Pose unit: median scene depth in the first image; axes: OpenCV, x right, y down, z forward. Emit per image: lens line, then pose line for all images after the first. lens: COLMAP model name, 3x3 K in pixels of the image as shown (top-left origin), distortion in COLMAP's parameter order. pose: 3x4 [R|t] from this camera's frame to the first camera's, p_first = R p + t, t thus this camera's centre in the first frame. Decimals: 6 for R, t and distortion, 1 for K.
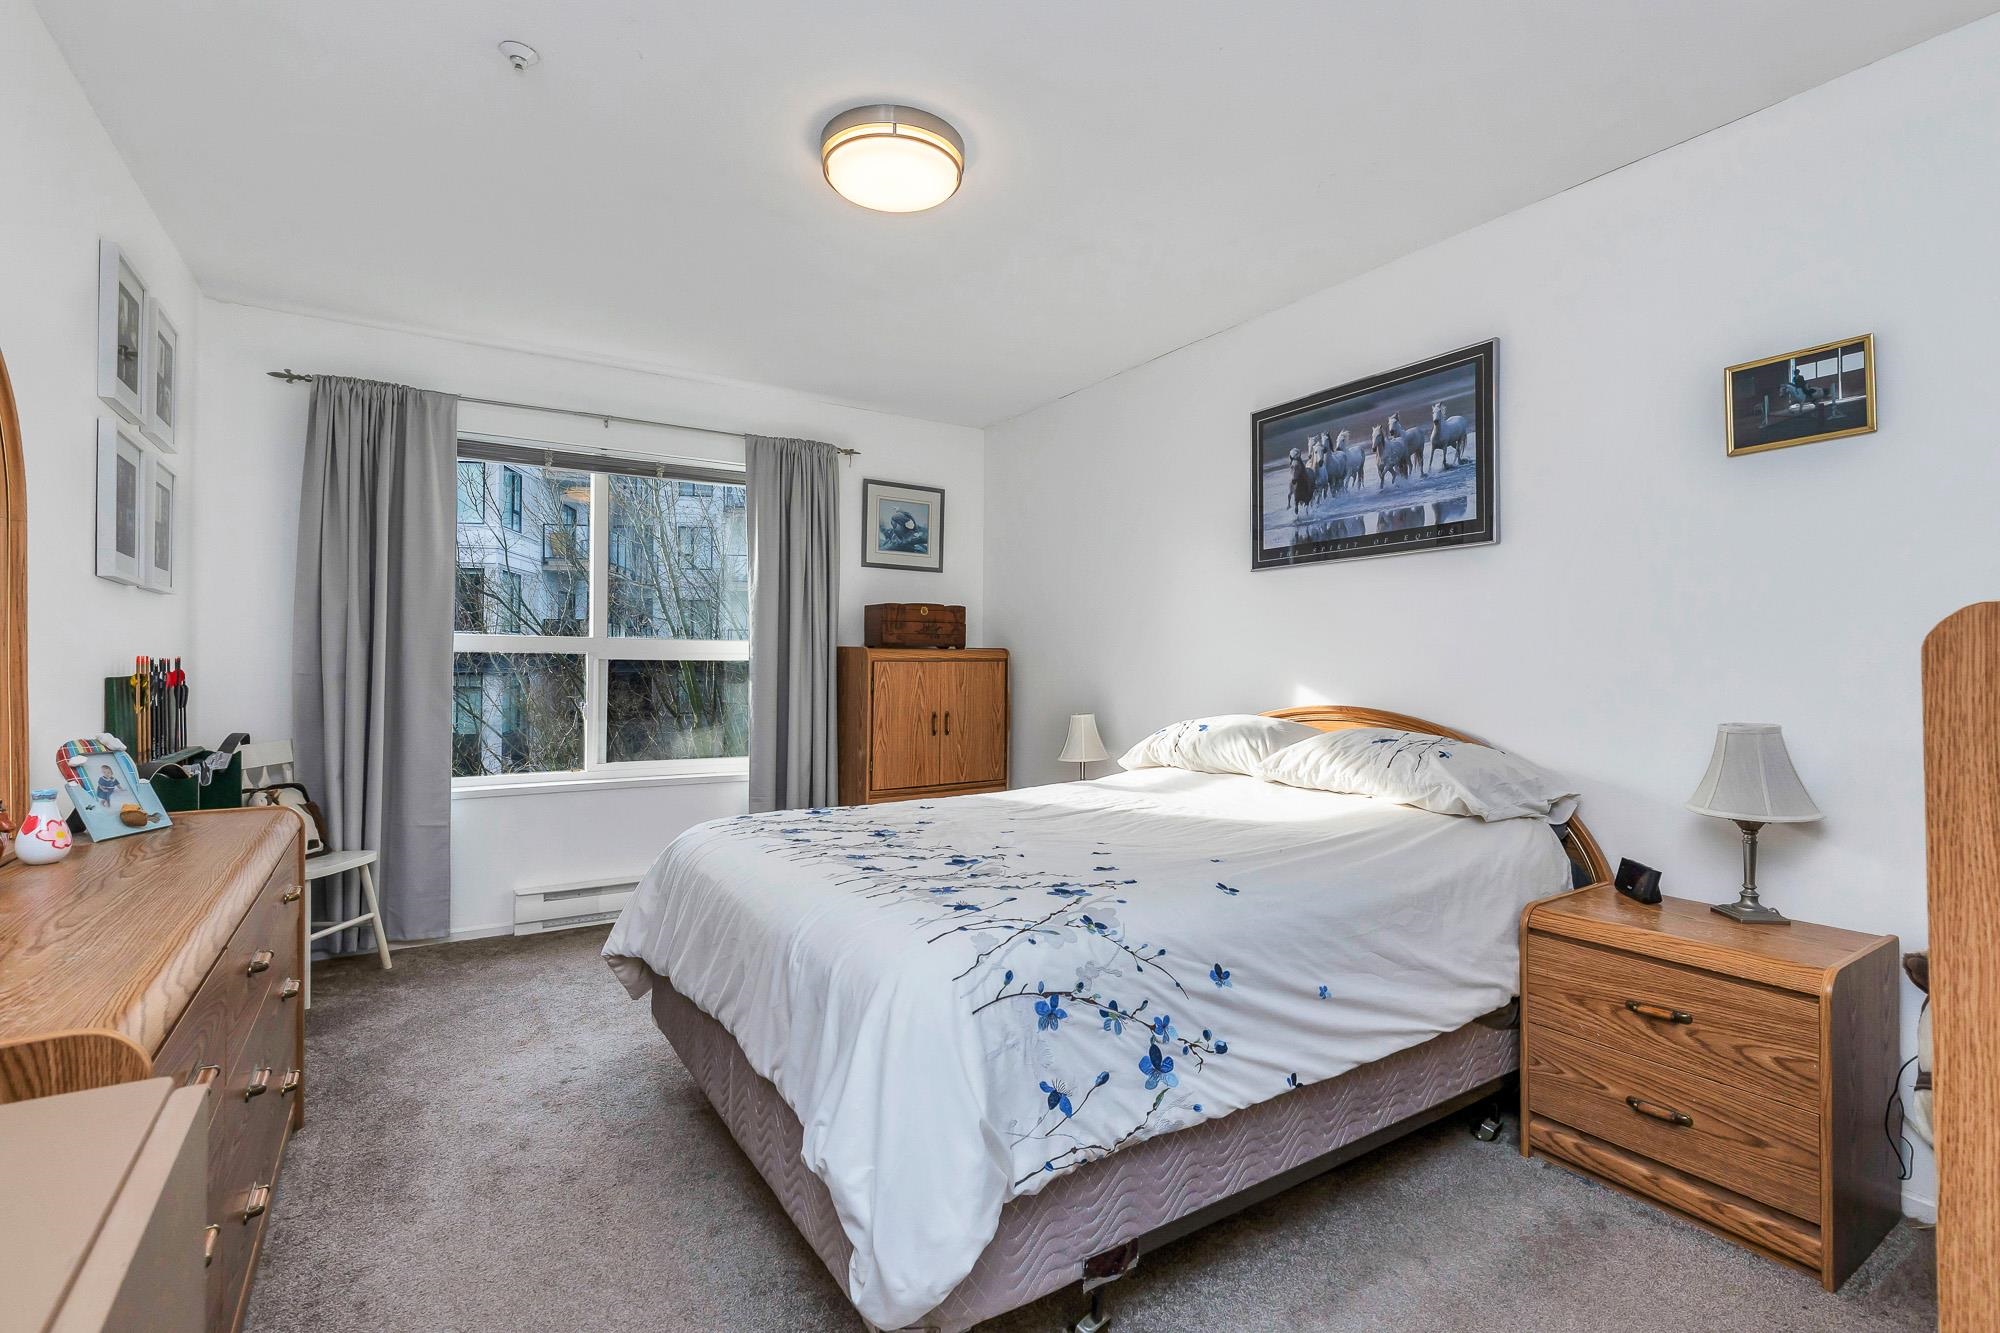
lens RADIAL K [[918.5, 0, 991.1], [0, 918.5, 679.4], [0, 0, 1]] dist [0.004735, -0.000016]
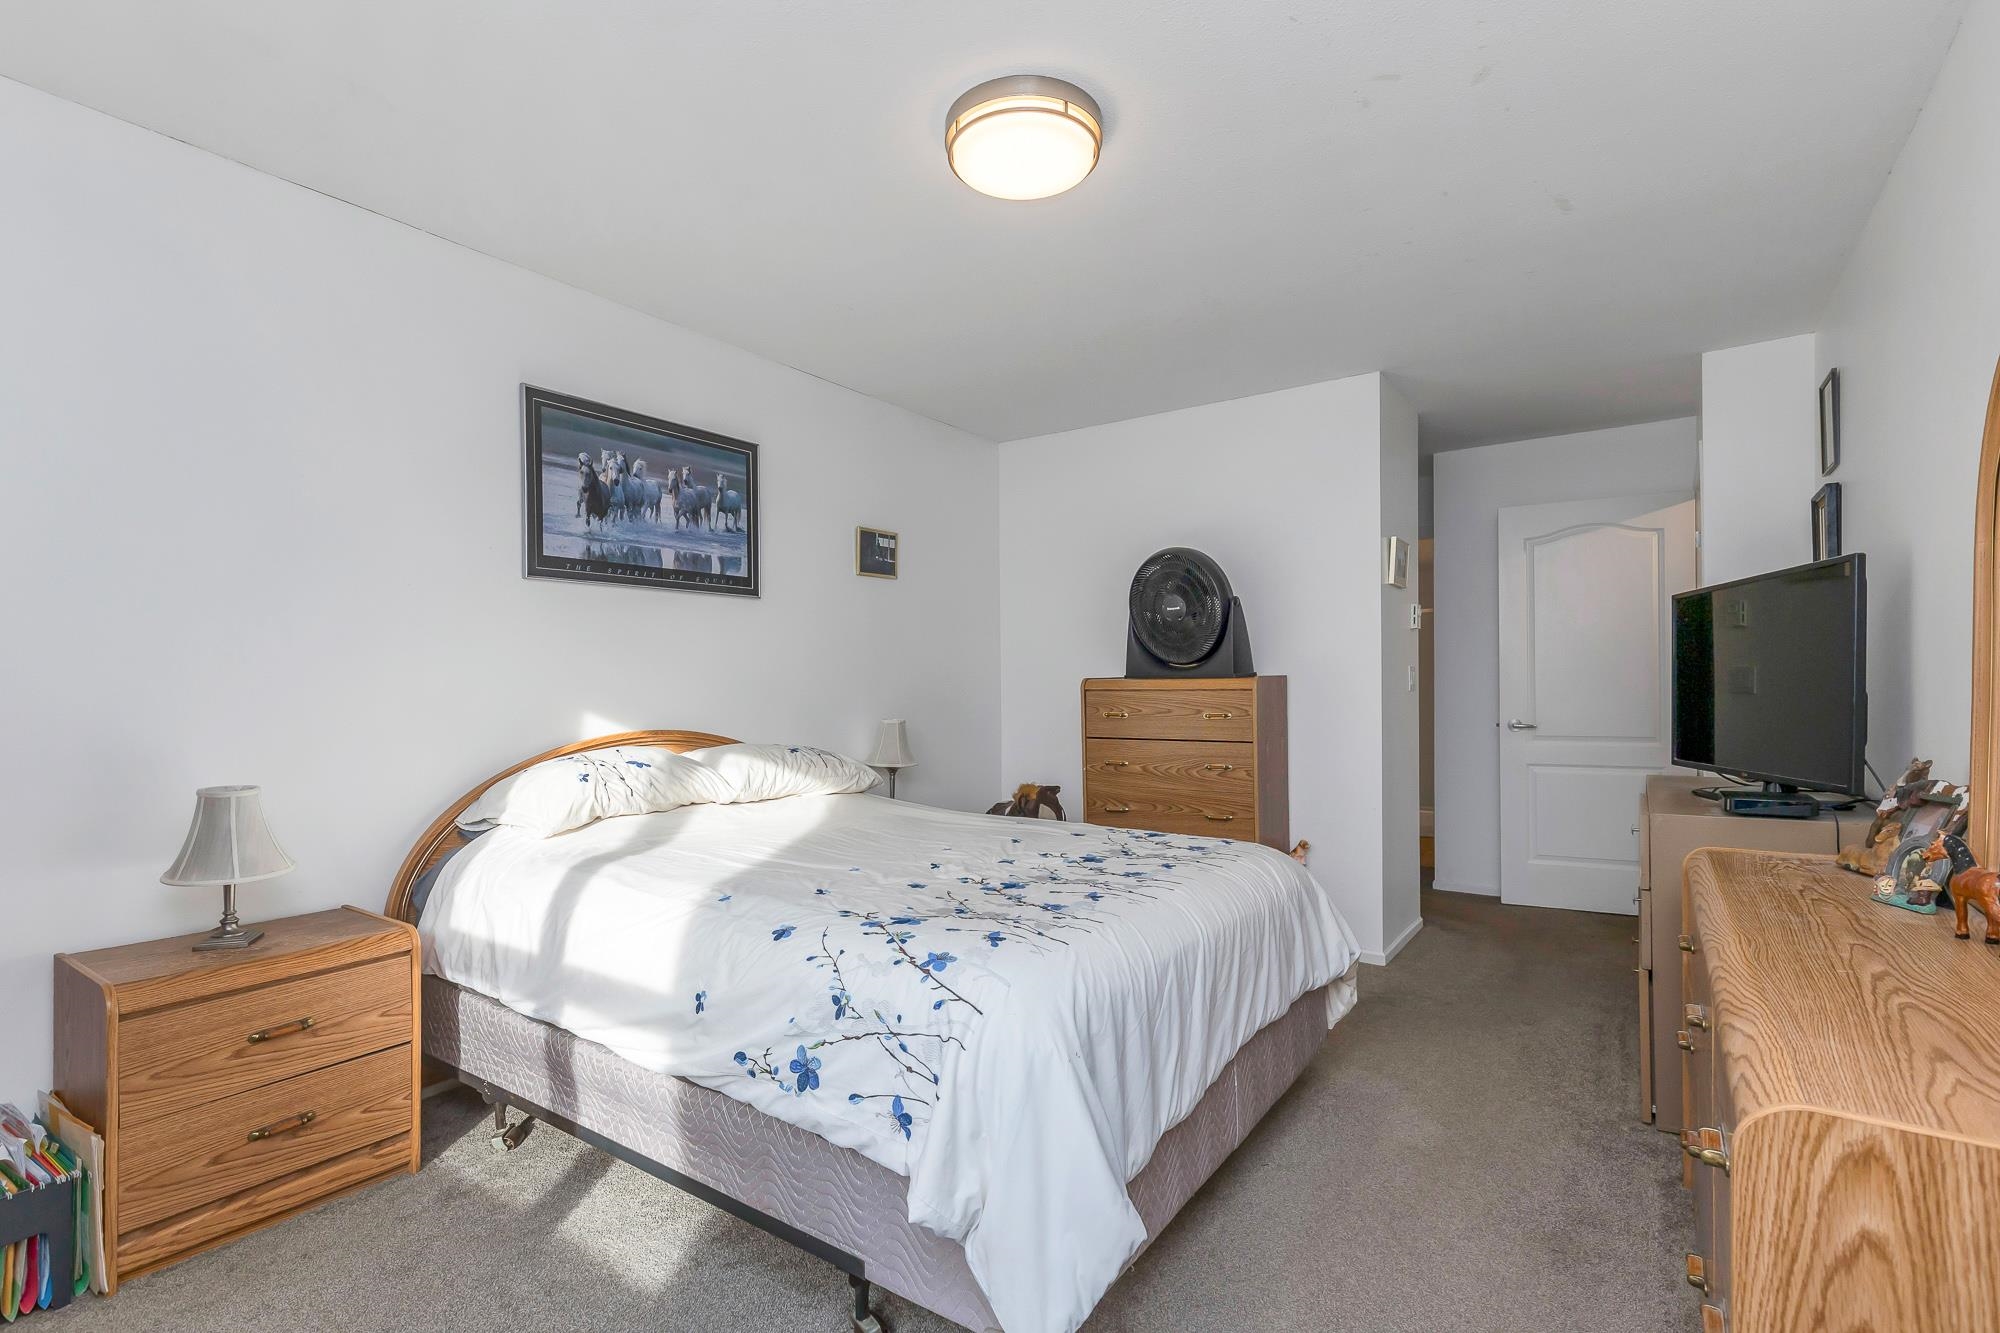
lens RADIAL K [[918.5, 0, 991.1], [0, 918.5, 679.4], [0, 0, 1]] dist [0.004735, -0.000016]
pose [[-0.380041, -0.023239, 0.924678, -0.737895], [-0.009707, 0.999729, 0.021136, -0.055392], [-0.924919, -0.000944, -0.380164, 1.072217]]
